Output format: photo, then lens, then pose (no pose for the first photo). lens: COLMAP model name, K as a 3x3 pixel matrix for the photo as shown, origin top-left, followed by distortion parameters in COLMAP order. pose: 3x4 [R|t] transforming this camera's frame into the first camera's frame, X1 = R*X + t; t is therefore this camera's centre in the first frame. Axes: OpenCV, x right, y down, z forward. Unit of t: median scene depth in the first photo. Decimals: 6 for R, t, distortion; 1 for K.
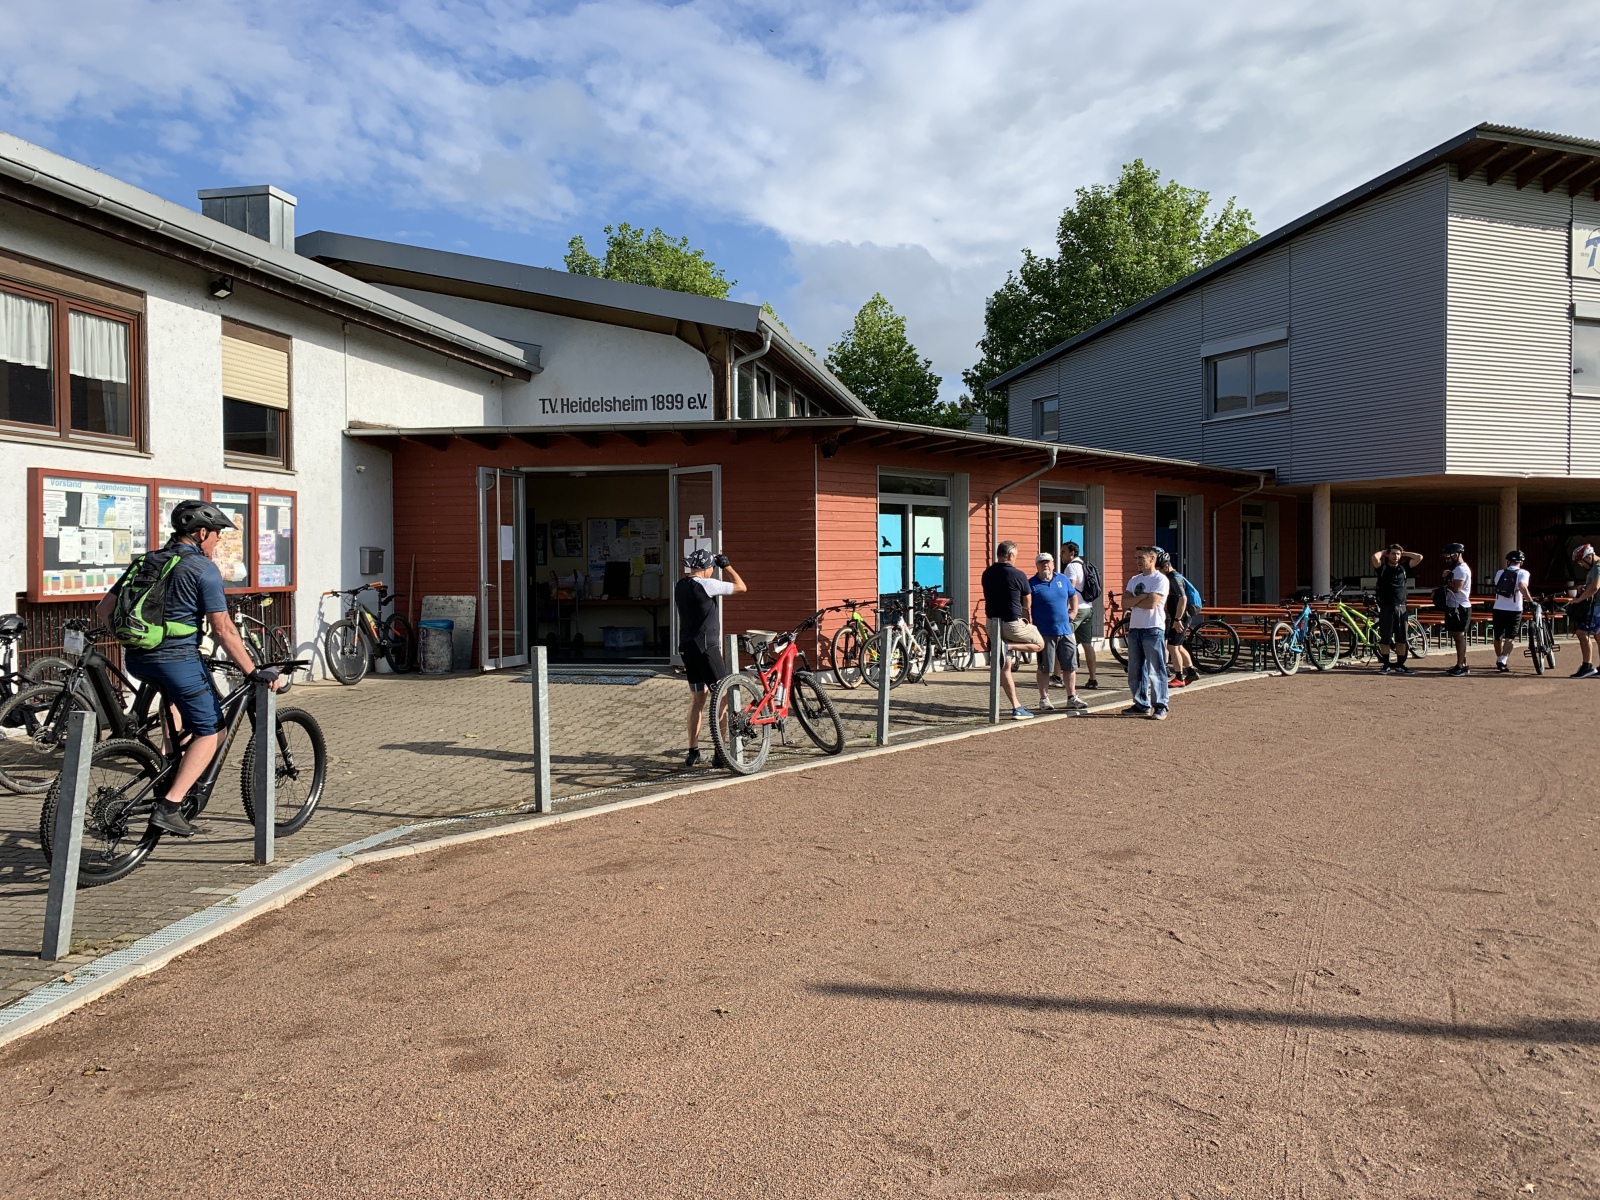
lens RADIAL K [[1200.6, 0, 763.3], [0, 1200.6, 574.8], [0, 0, 1]] dist [-0.002500, -0.004091]
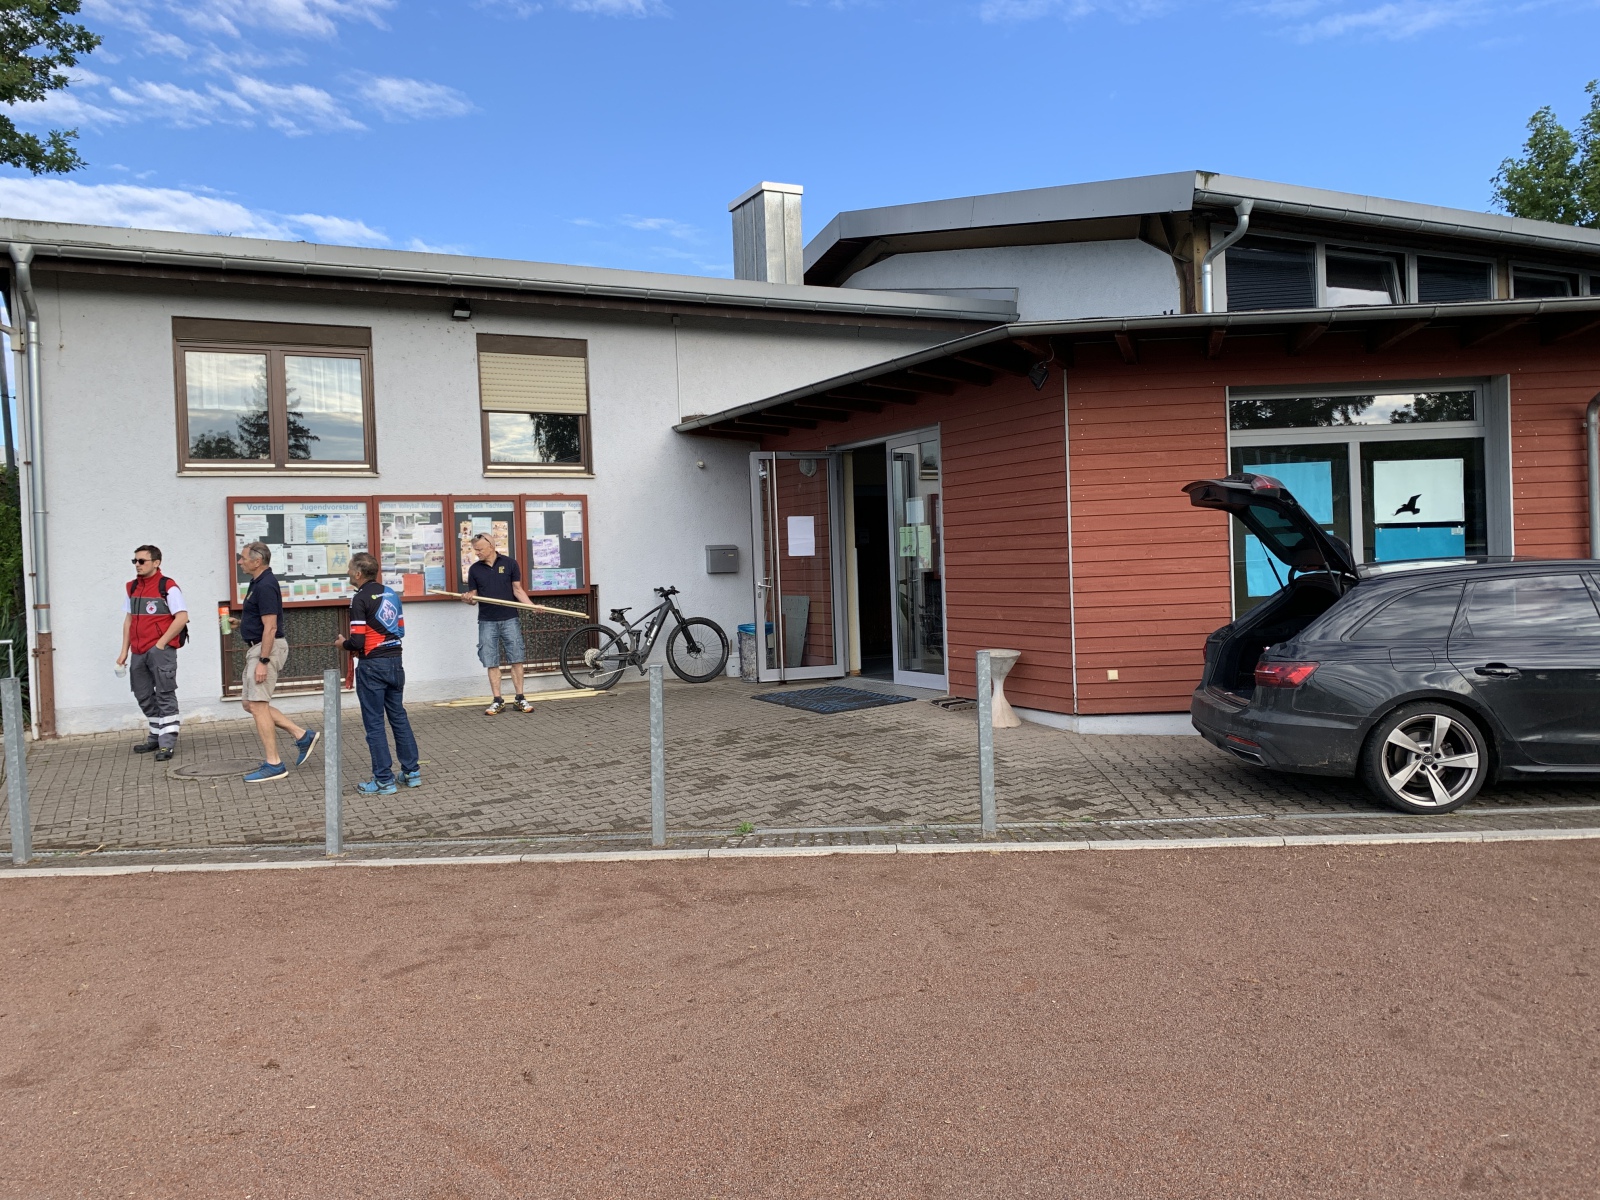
lens RADIAL K [[1219.5, 0, 785.6], [0, 1219.5, 577.9], [0, 0, 1]] dist [0.016708, -0.011434]
pose [[0.634939, -0.010837, -0.772486, 0.476937], [0.022477, 0.999737, 0.004450, -0.001135], [0.772235, -0.020189, 0.635016, 0.460499]]
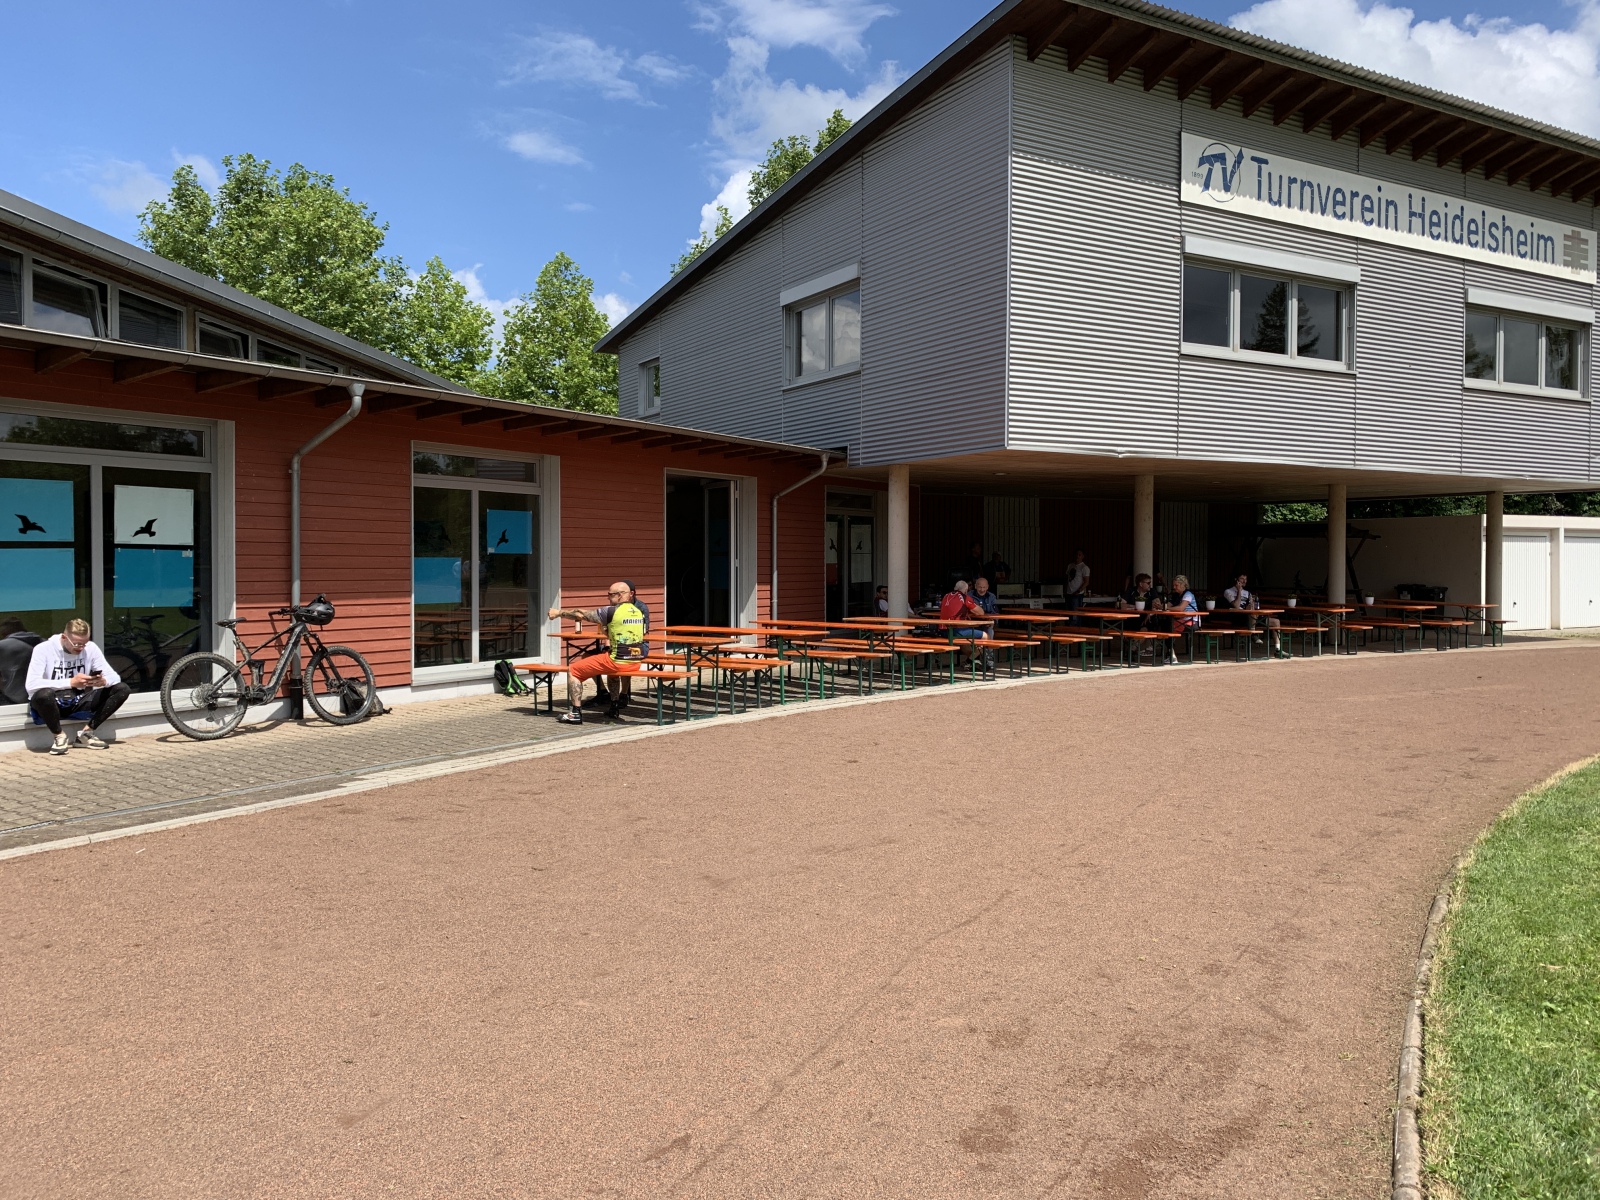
lens RADIAL K [[1206.7, 0, 797.2], [0, 1206.7, 575.3], [0, 0, 1]] dist [0.046642, -0.061390]
pose [[0.987226, 0.004106, 0.159275, 0.442229], [-0.003581, 0.999987, -0.003584, -0.000905], [-0.159288, 0.002968, 0.987228, 0.368693]]
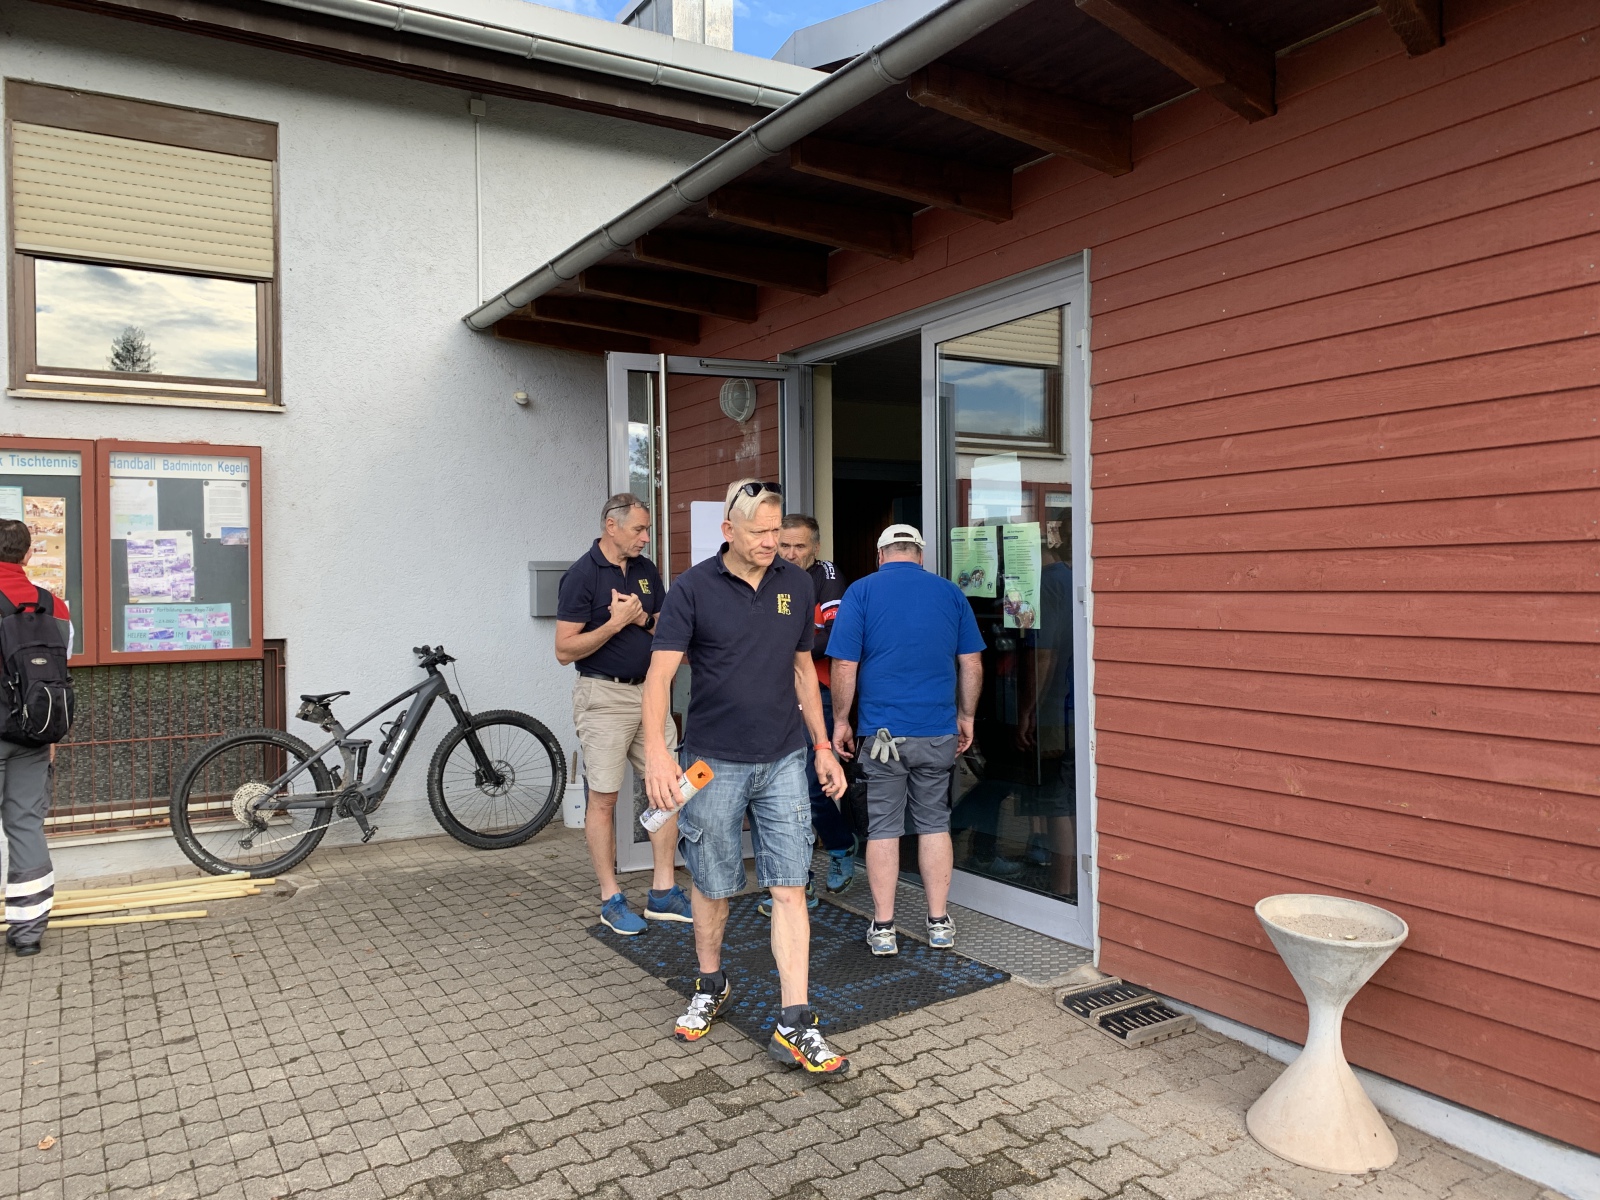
lens RADIAL K [[1219.5, 0, 785.6], [0, 1219.5, 577.9], [0, 0, 1]] dist [0.016708, -0.011434]
pose [[0.682303, -0.009459, -0.731009, 0.092376], [0.002471, 0.999940, -0.010633, -0.012394], [0.731066, 0.005449, 0.682285, 0.788231]]
